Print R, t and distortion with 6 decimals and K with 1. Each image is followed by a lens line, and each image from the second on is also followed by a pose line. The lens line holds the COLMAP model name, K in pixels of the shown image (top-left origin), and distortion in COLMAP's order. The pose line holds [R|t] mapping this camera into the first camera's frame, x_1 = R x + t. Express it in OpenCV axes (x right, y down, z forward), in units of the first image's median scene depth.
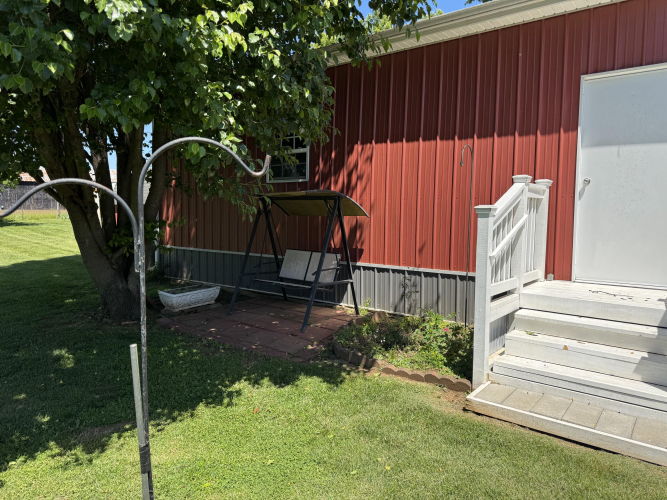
lens RADIAL K [[468.5, 0, 328.2], [0, 468.5, 250.8], [0, 0, 1]] dist [0.066197, -0.071500]
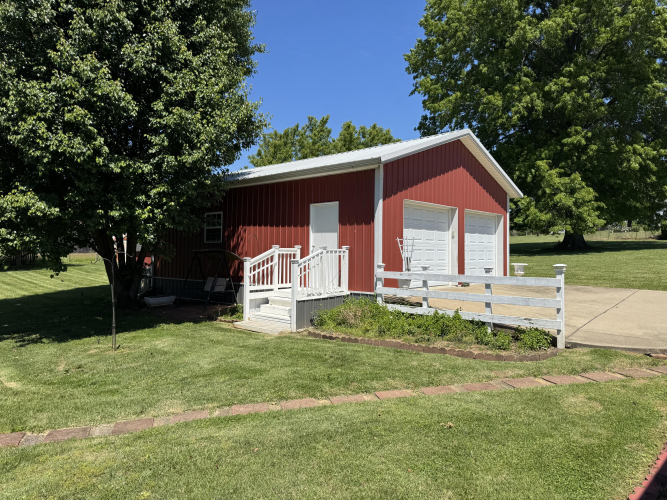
lens RADIAL K [[468.5, 0, 328.2], [0, 468.5, 250.8], [0, 0, 1]] dist [0.066197, -0.071500]
pose [[0.998516, -0.025298, -0.048227, 0.726297], [0.022217, 0.997742, -0.063390, 0.031294], [0.049722, 0.062224, 0.996823, -1.395949]]
